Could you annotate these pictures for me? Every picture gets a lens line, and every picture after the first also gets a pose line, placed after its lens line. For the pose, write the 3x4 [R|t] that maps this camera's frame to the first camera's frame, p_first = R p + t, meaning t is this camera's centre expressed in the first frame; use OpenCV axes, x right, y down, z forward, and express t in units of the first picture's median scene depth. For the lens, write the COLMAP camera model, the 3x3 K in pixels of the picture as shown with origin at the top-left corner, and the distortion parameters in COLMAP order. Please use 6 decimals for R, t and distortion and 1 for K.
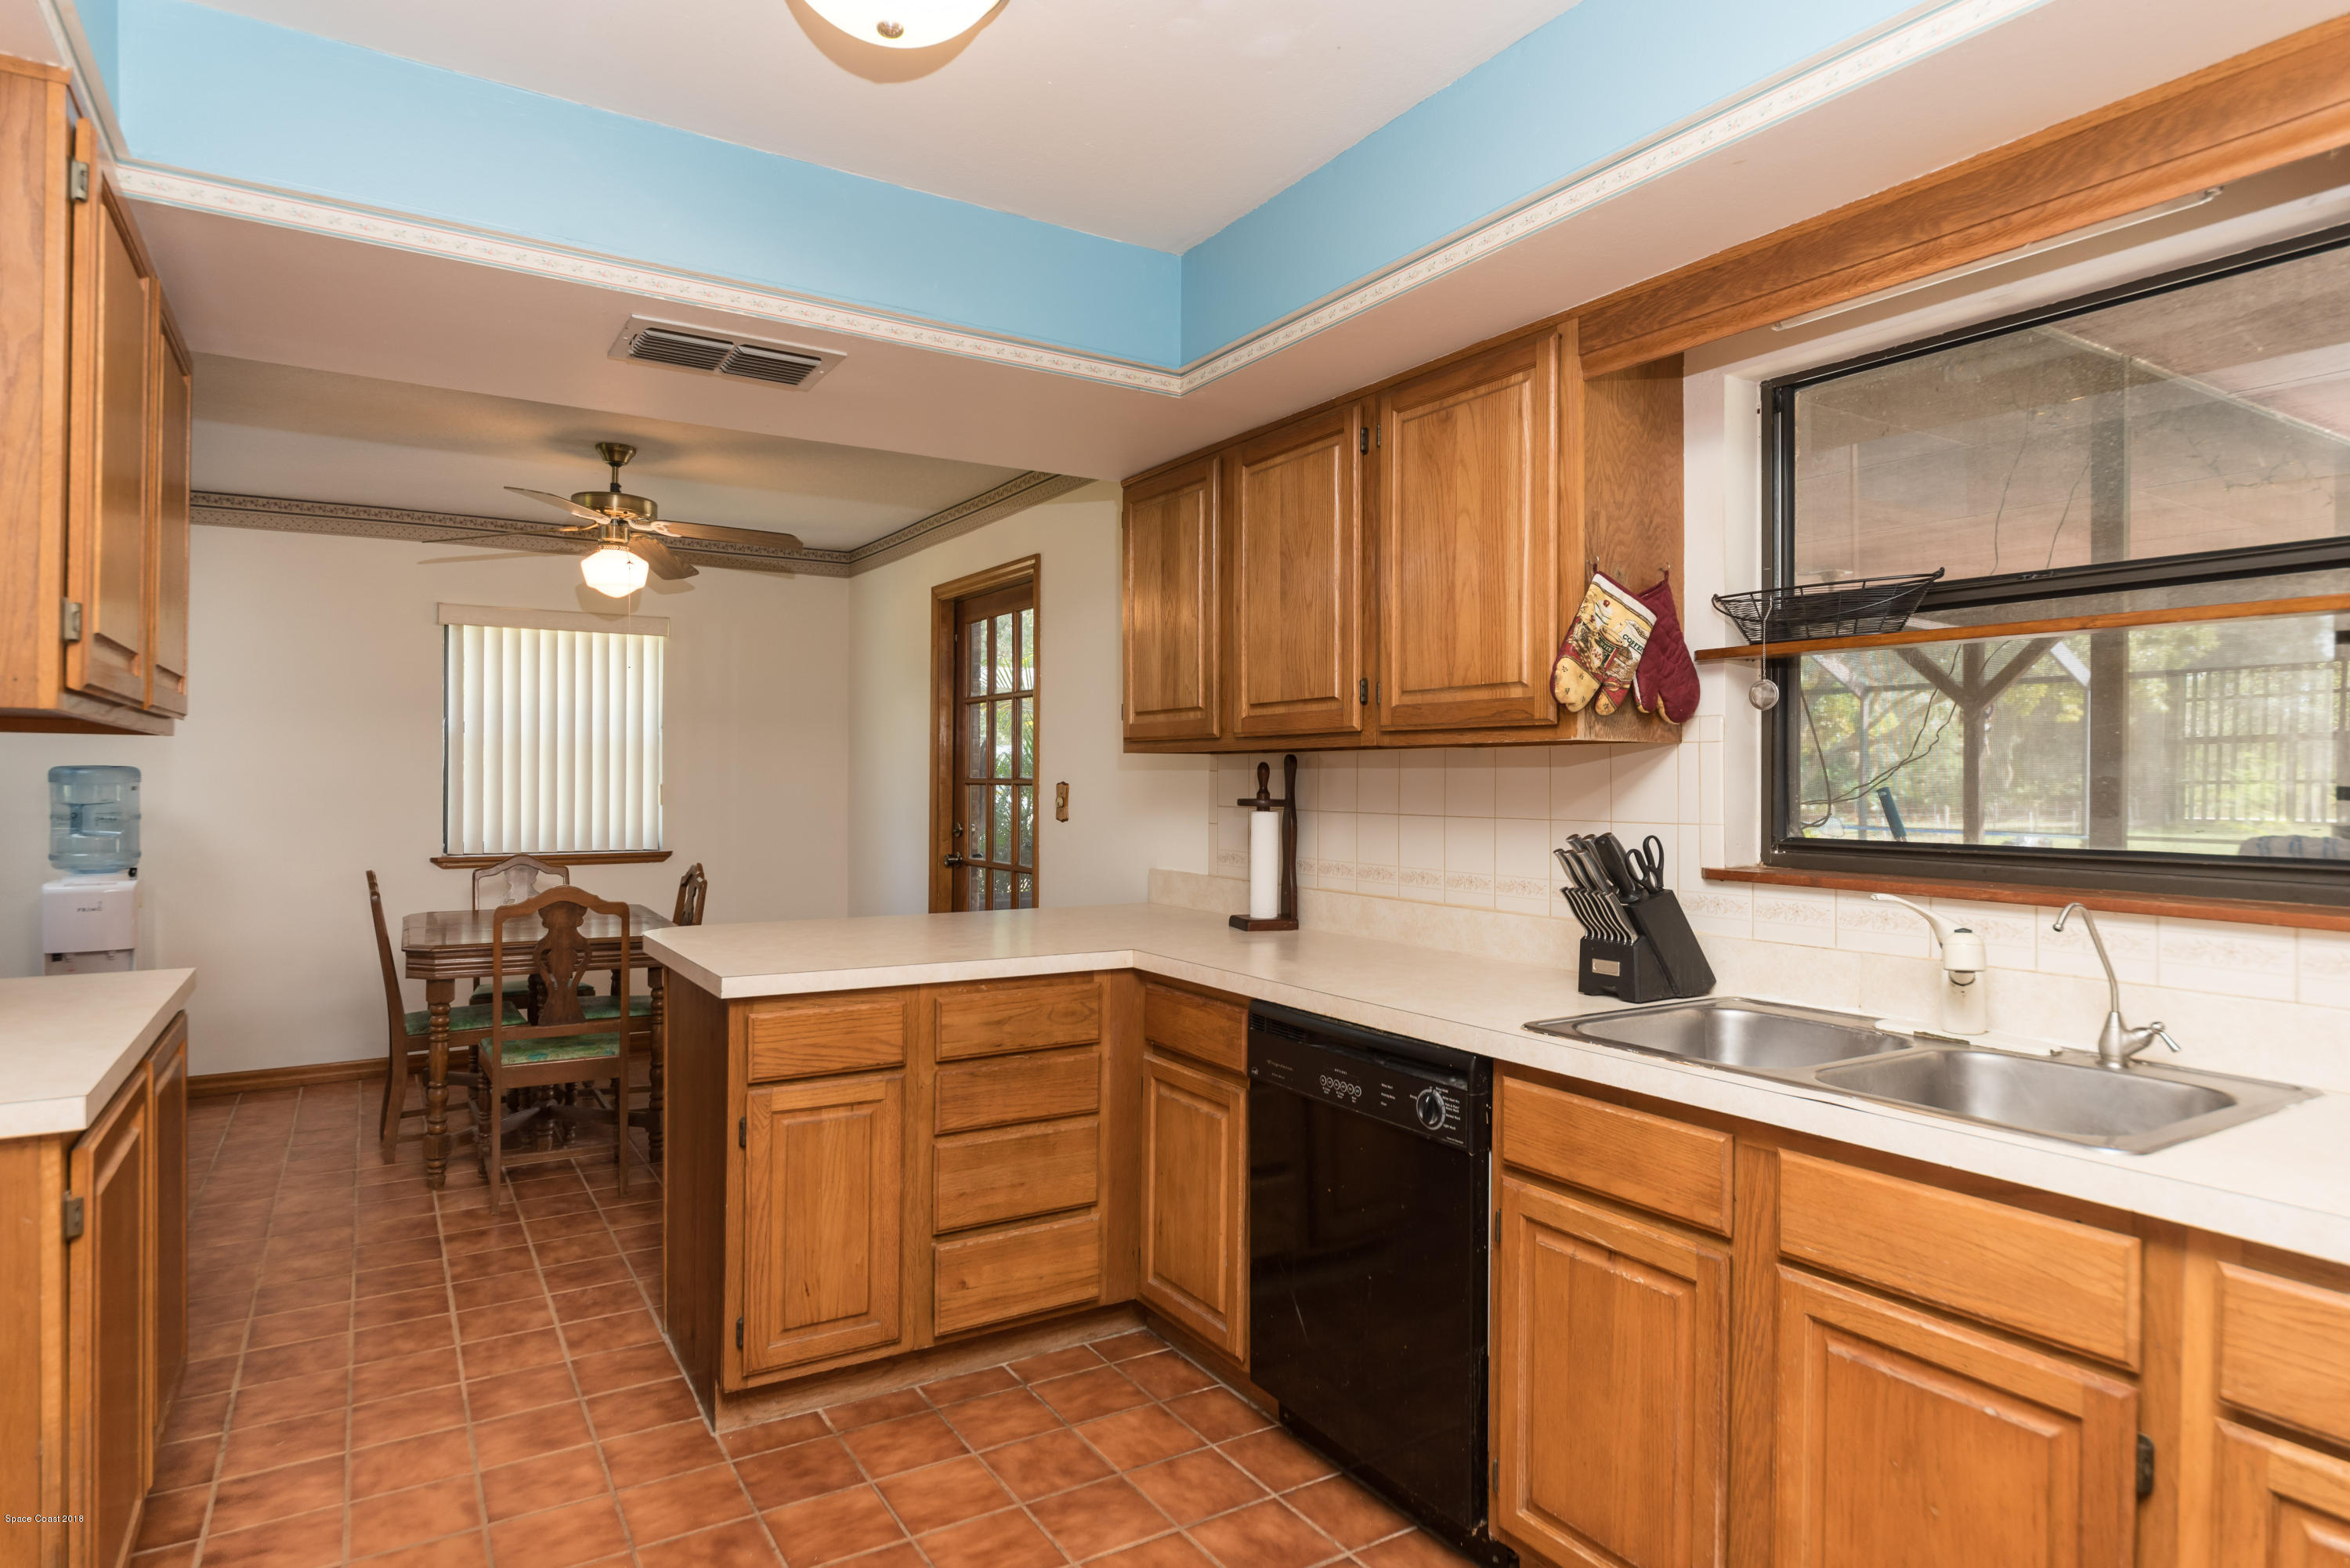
lens RADIAL K [[1311.8, 0, 1167.9], [0, 1311.8, 778.5], [0, 0, 1]] dist [0.005421, -0.000327]
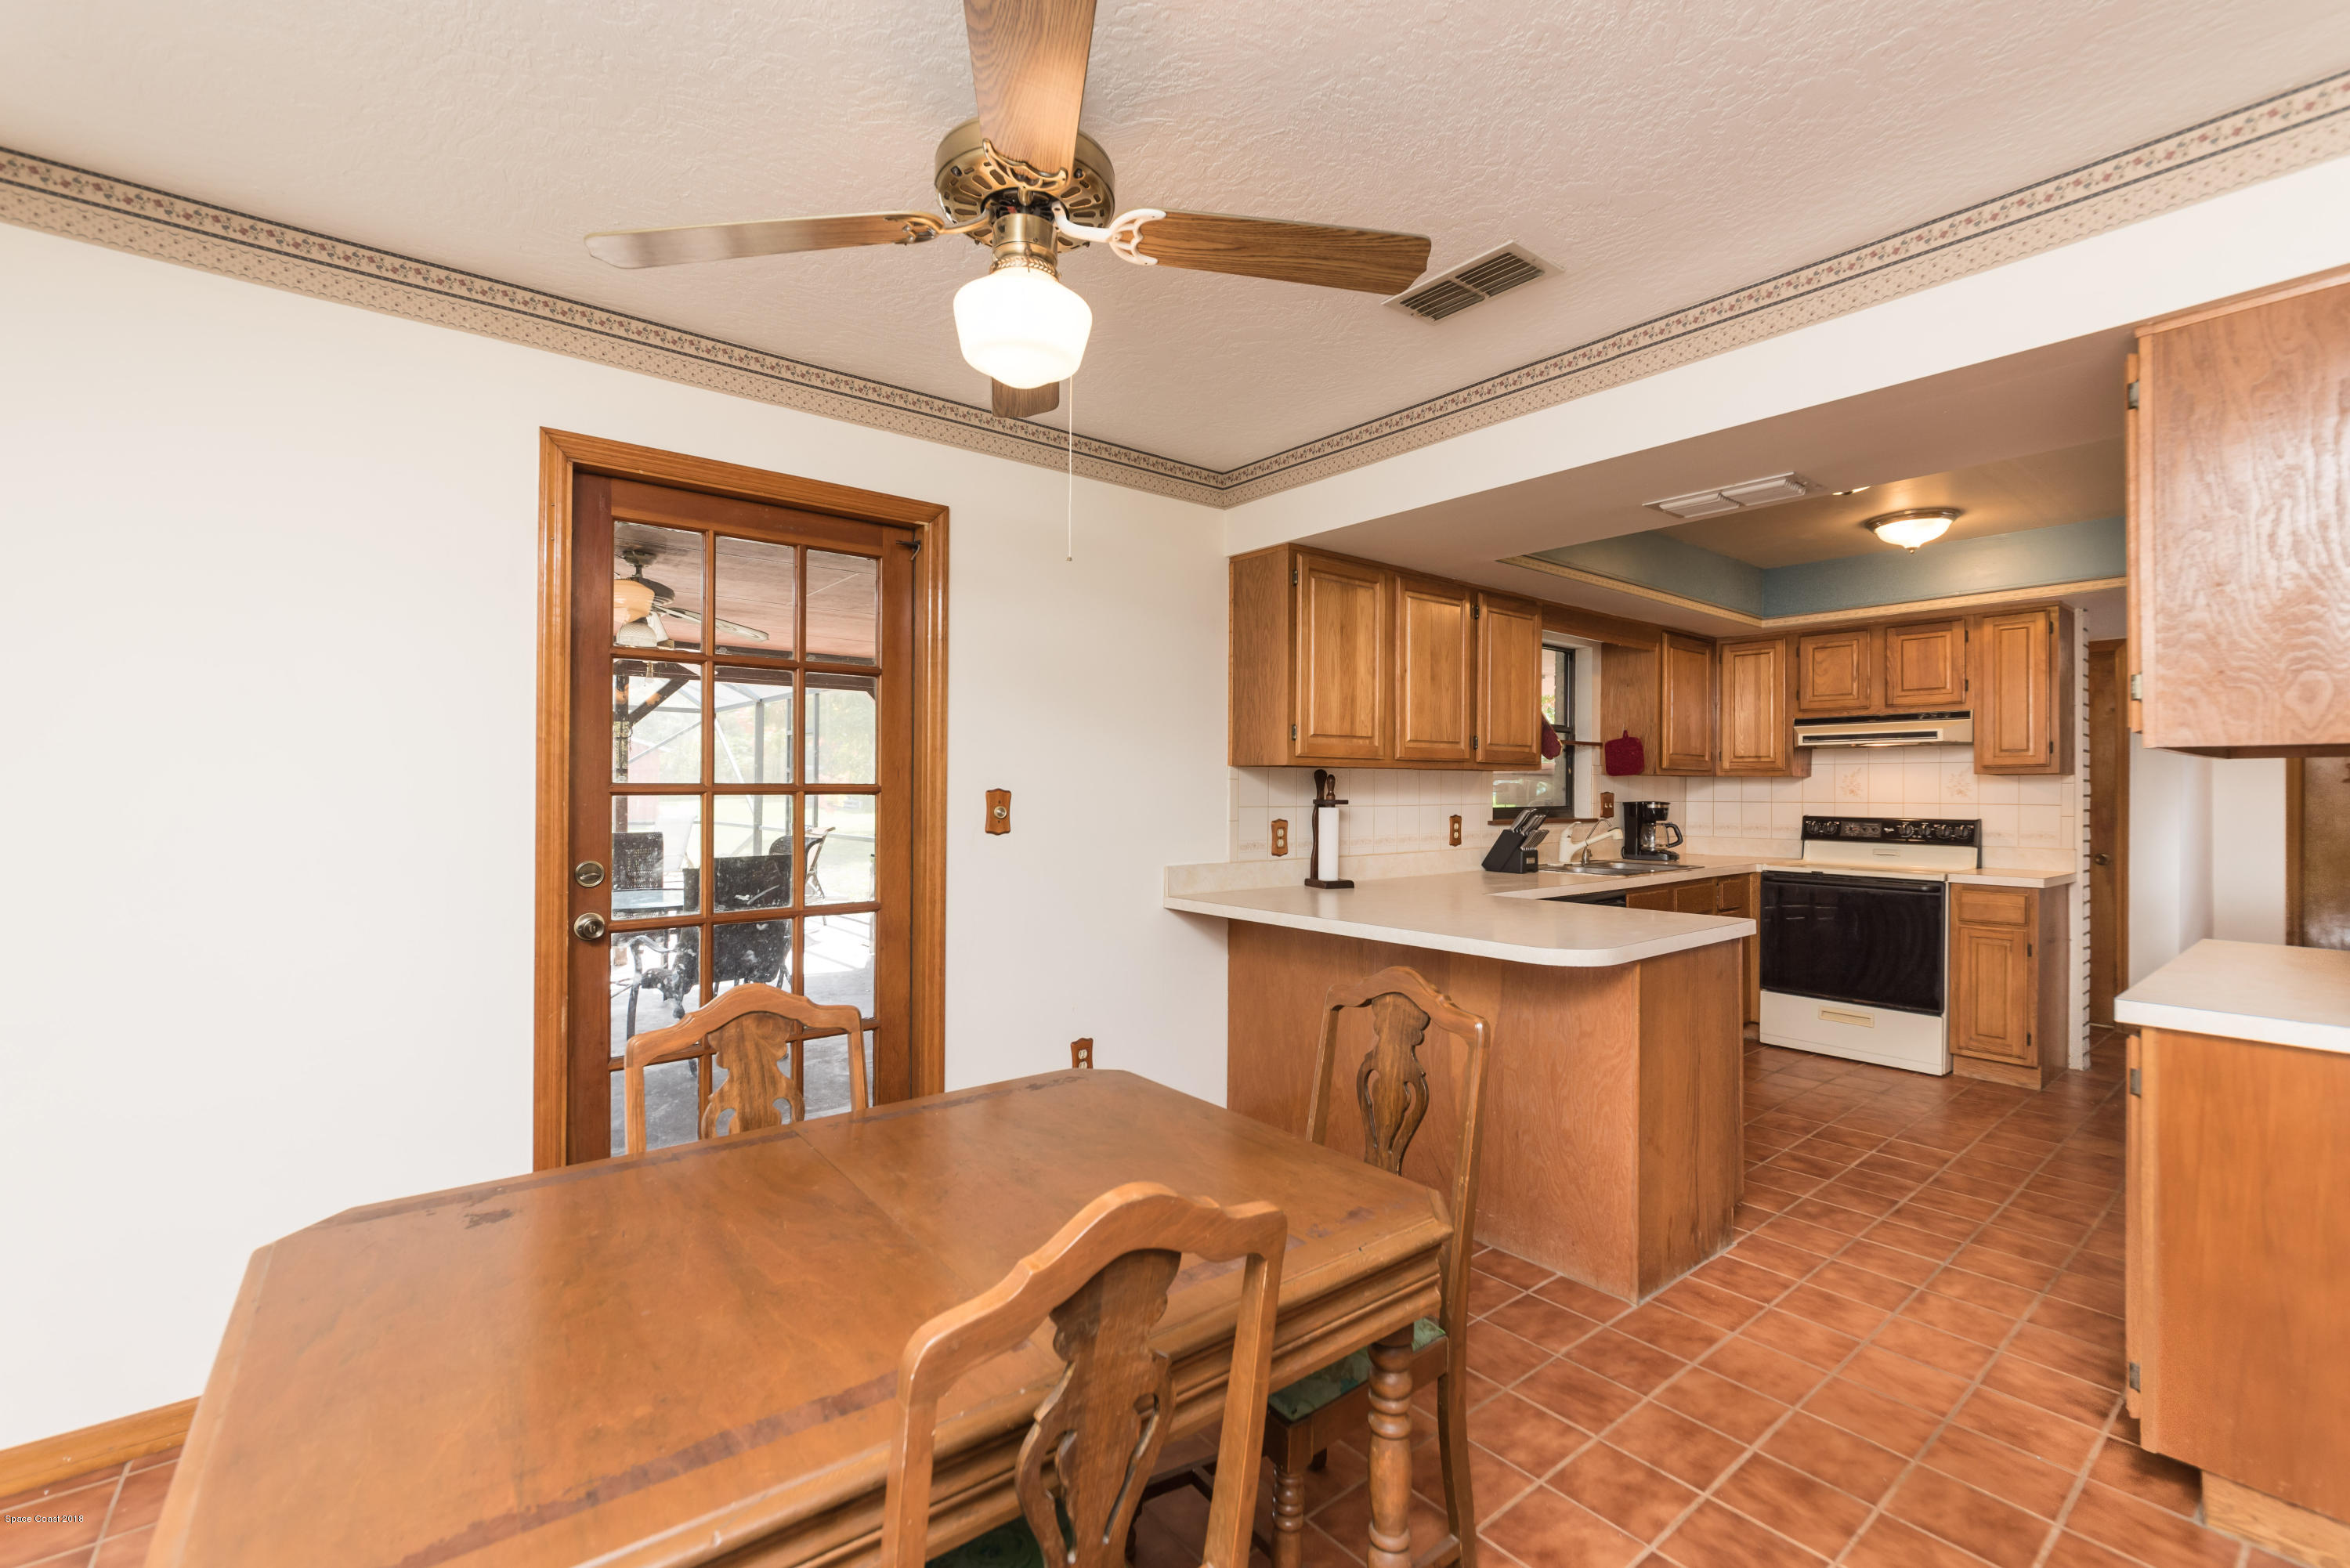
lens RADIAL K [[994.9, 0, 1179.9], [0, 994.9, 784.1], [0, 0, 1]] dist [-0.002013, 0.000133]
pose [[-0.127187, -0.001811, 0.991877, -1.362239], [-0.002896, 0.999995, 0.001455, -0.004086], [-0.991875, -0.002687, -0.127192, 1.761873]]
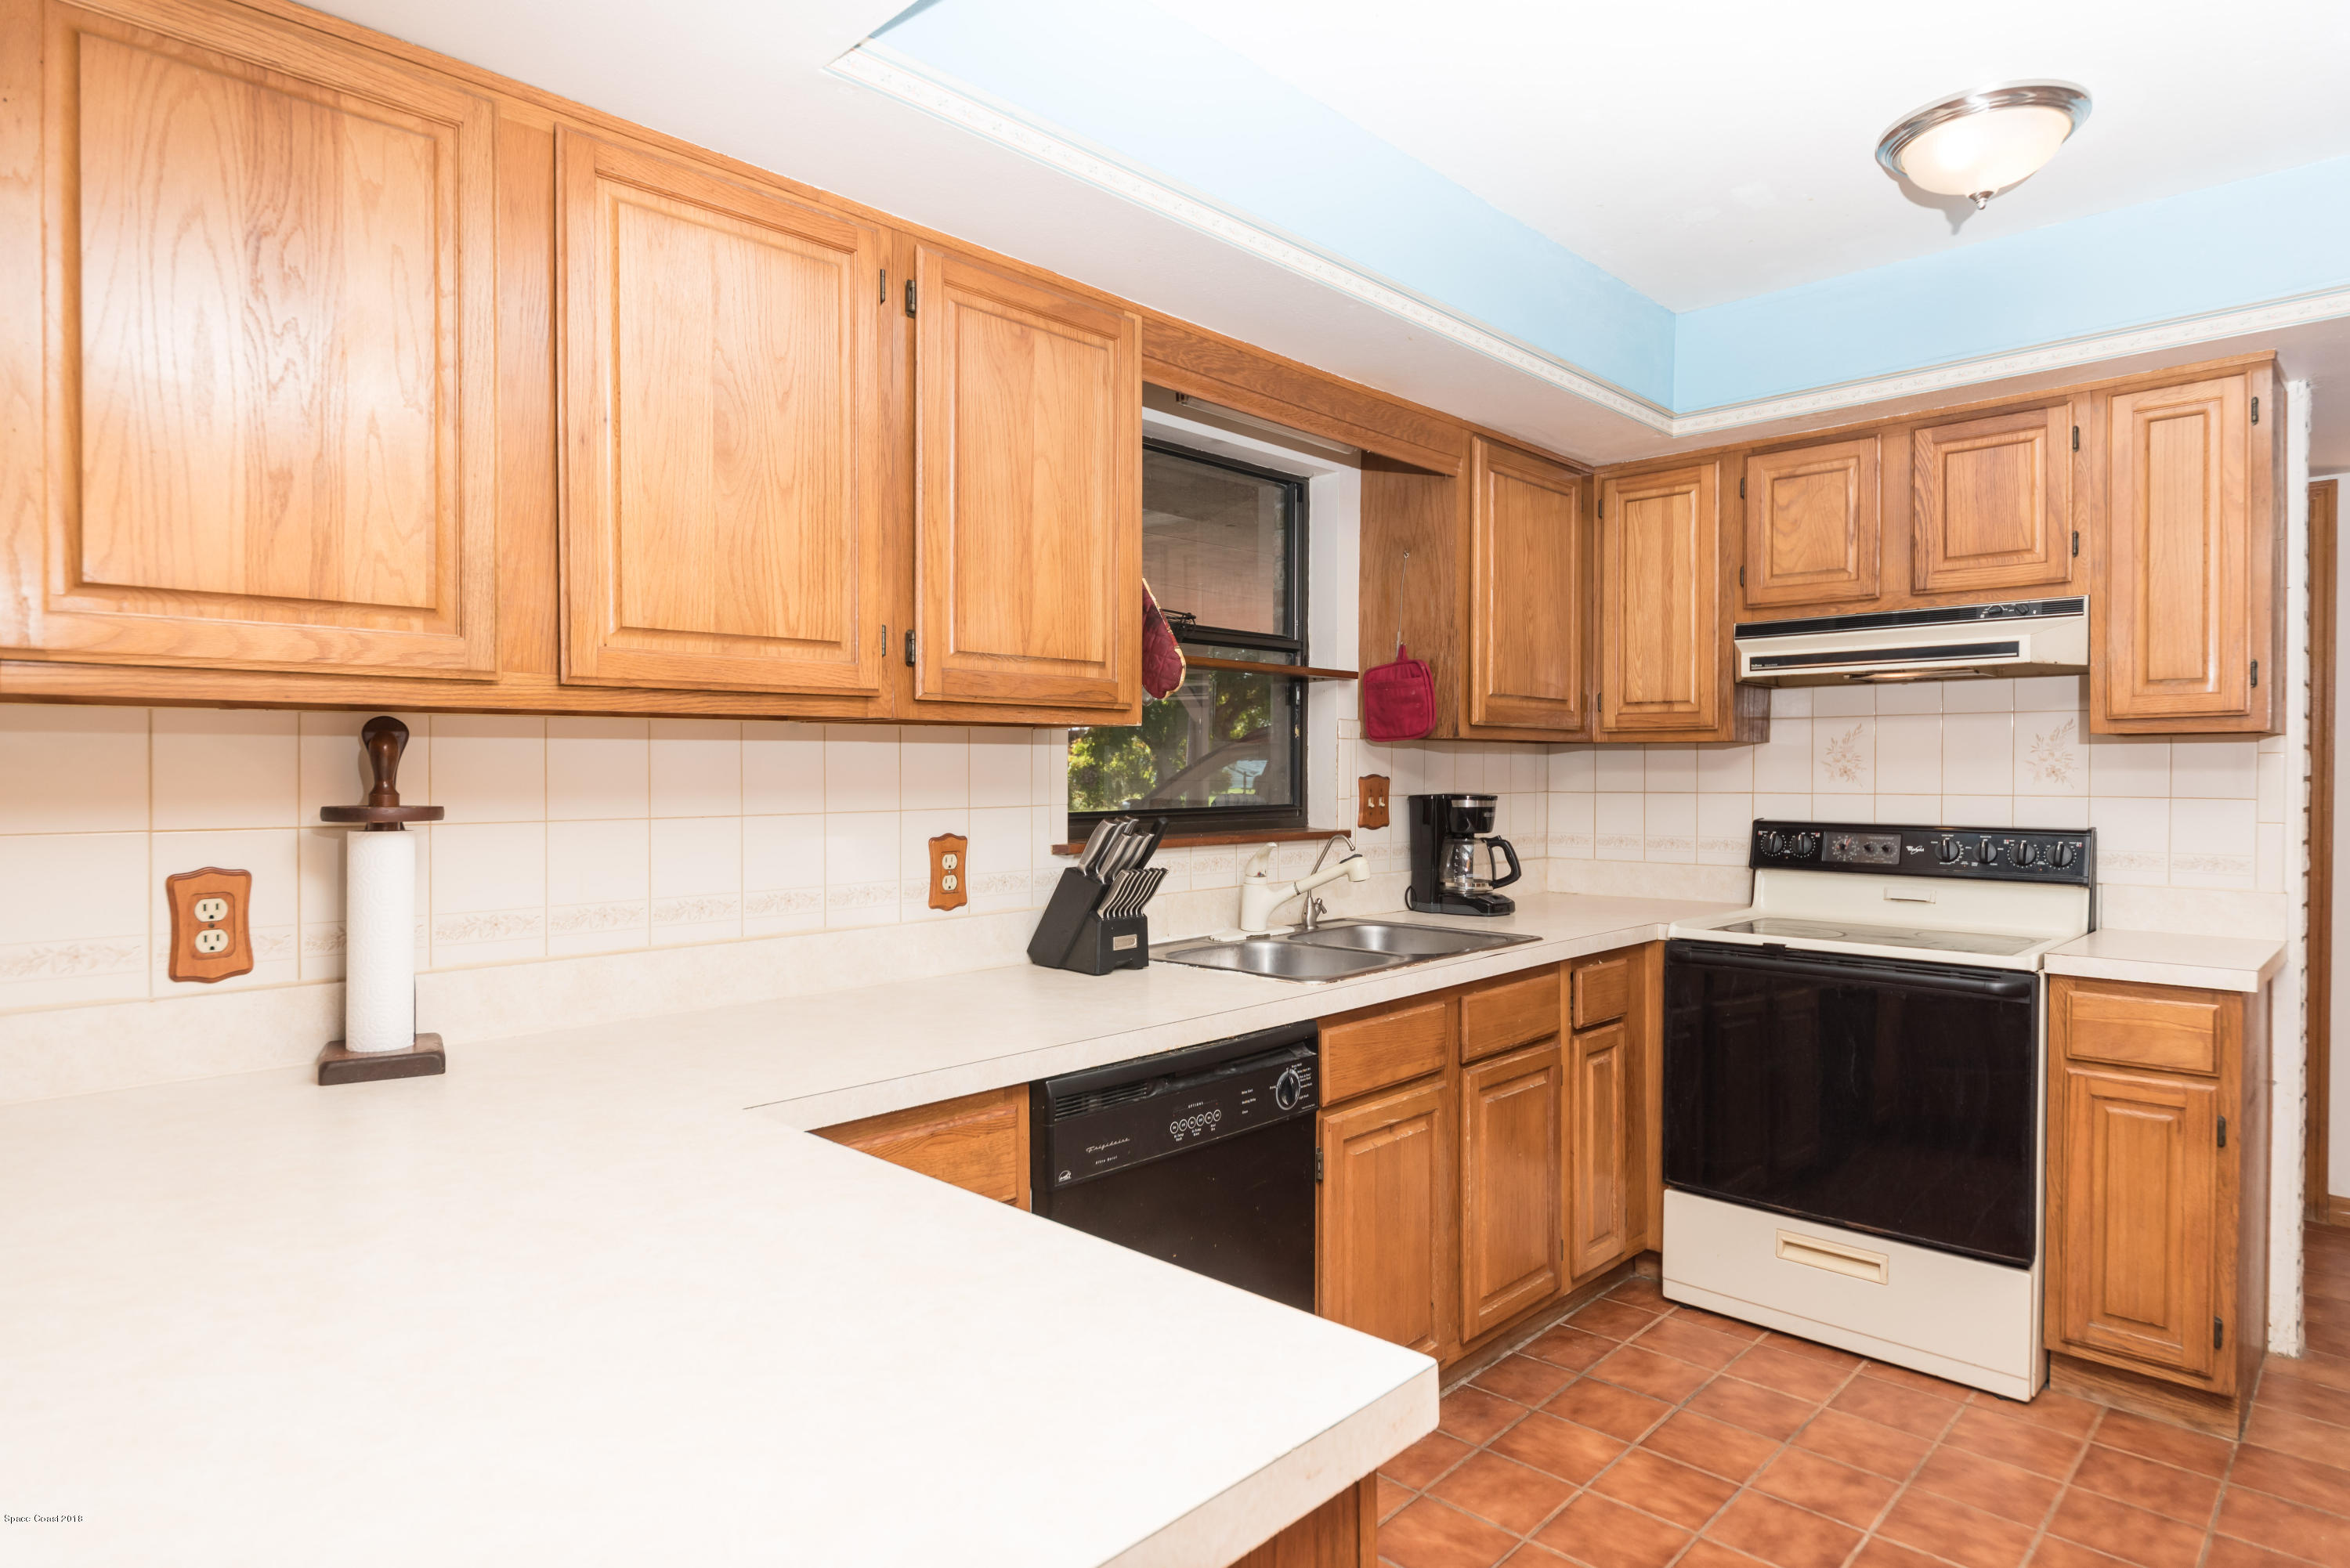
lens RADIAL K [[1311.8, 0, 1165.6], [0, 1311.8, 779.9], [0, 0, 1]] dist [0.005421, -0.000327]
pose [[-0.241463, -0.015470, 0.970287, -0.633868], [0.000446, 0.999871, 0.016053, -0.003137], [-0.970410, 0.004309, -0.241425, 1.118496]]
